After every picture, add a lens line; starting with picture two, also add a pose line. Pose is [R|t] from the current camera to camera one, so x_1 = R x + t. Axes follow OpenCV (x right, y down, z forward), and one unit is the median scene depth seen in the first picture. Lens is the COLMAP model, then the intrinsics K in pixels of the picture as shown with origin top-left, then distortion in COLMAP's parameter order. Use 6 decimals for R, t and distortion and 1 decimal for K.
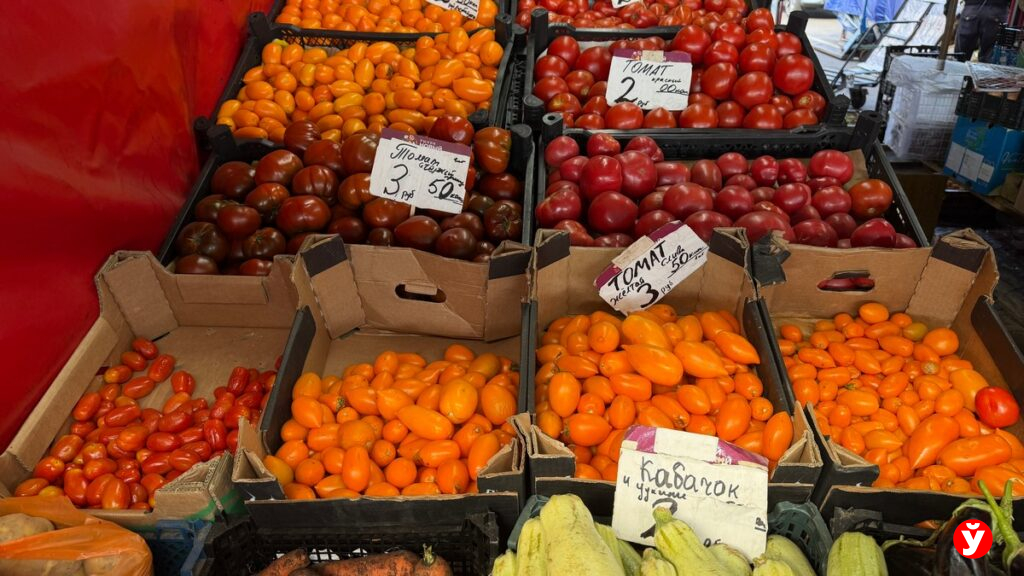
lens RADIAL K [[732.9, 0, 512.7], [0, 732.9, 309.5], [0, 0, 1]] dist [0.126860, -0.271150]
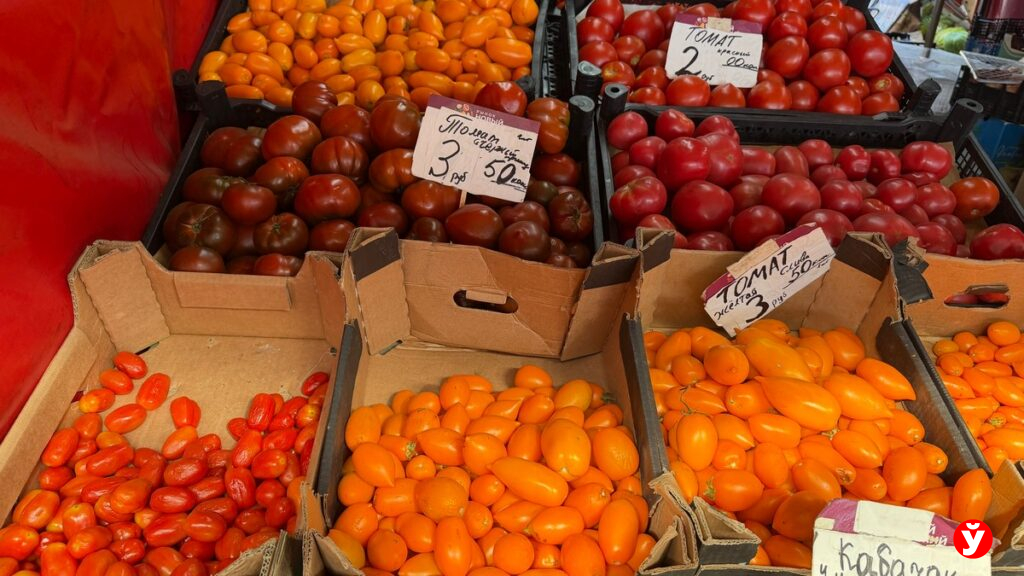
lens RADIAL K [[731.9, 0, 515.8], [0, 731.9, 307.9], [0, 0, 1]] dist [0.102288, -0.201912]
pose [[0.995051, 0.016354, 0.098010, -0.165818], [-0.019794, 0.999218, 0.034229, -0.041902], [-0.097373, -0.036000, 0.994597, 0.184810]]
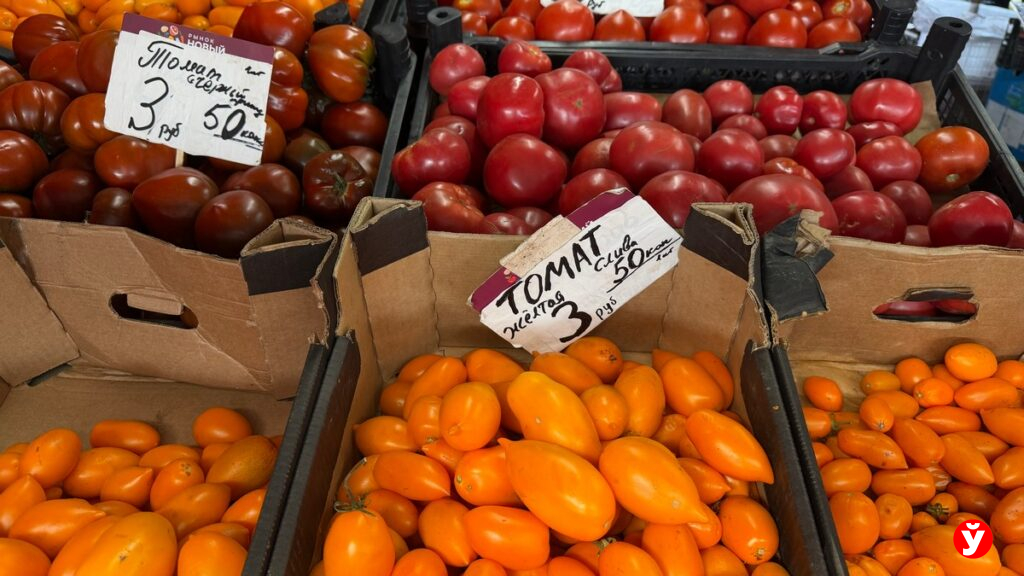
lens RADIAL K [[731.9, 0, 515.8], [0, 731.9, 307.9], [0, 0, 1]] dist [0.102288, -0.201912]
pose [[0.999634, 0.018823, 0.019422, 0.125982], [-0.019732, 0.998666, 0.047709, -0.053474], [-0.018499, -0.048074, 0.998672, 0.434537]]
